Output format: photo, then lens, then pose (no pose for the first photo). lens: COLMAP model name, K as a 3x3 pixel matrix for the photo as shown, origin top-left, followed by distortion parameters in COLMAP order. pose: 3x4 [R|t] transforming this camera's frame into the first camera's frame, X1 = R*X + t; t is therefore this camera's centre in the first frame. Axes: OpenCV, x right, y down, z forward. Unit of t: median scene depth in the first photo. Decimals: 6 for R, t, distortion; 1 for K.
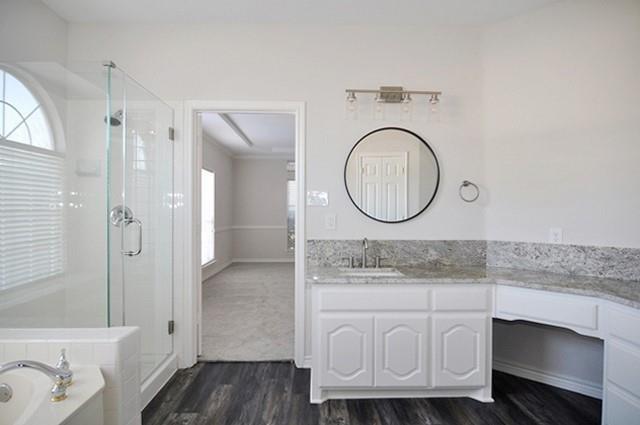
lens RADIAL K [[357.6, 0, 320.0], [0, 357.6, 212.5], [0, 0, 1]] dist [-0.000982, -0.015173]
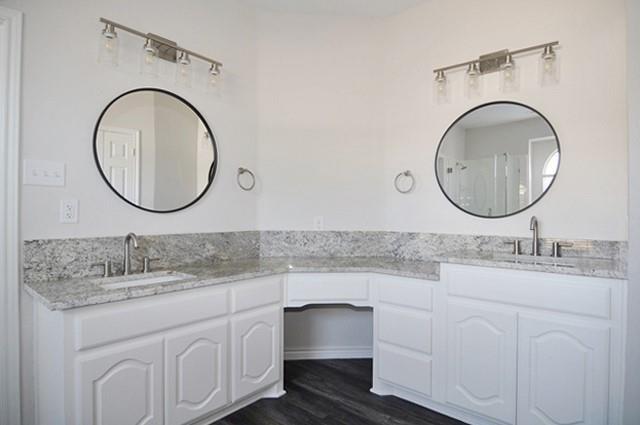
lens RADIAL K [[357.6, 0, 320.0], [0, 357.6, 212.5], [0, 0, 1]] dist [-0.000982, -0.015173]
pose [[0.664687, 0.001924, 0.747120, -0.165366], [-0.003246, 0.999995, 0.000313, 0.029846], [-0.747115, -0.002633, 0.664689, 0.248203]]
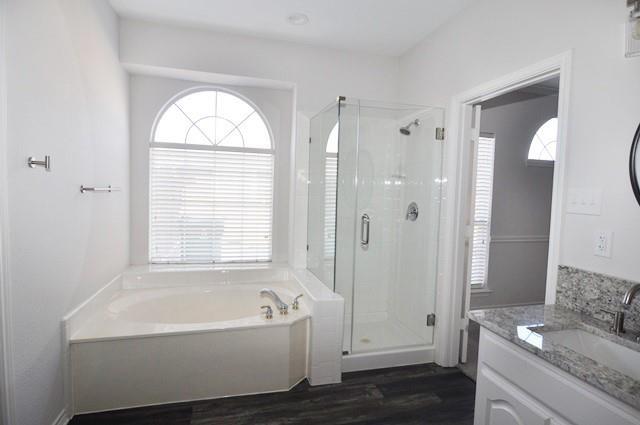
lens RADIAL K [[346.6, 0, 320.0], [0, 346.6, 212.5], [0, 0, 1]] dist [-0.001140, -0.012988]
pose [[0.234814, 0.062679, -0.970017, 0.505203], [-0.035389, 0.997809, 0.055908, -0.041543], [0.971396, 0.021200, 0.236518, 0.464866]]
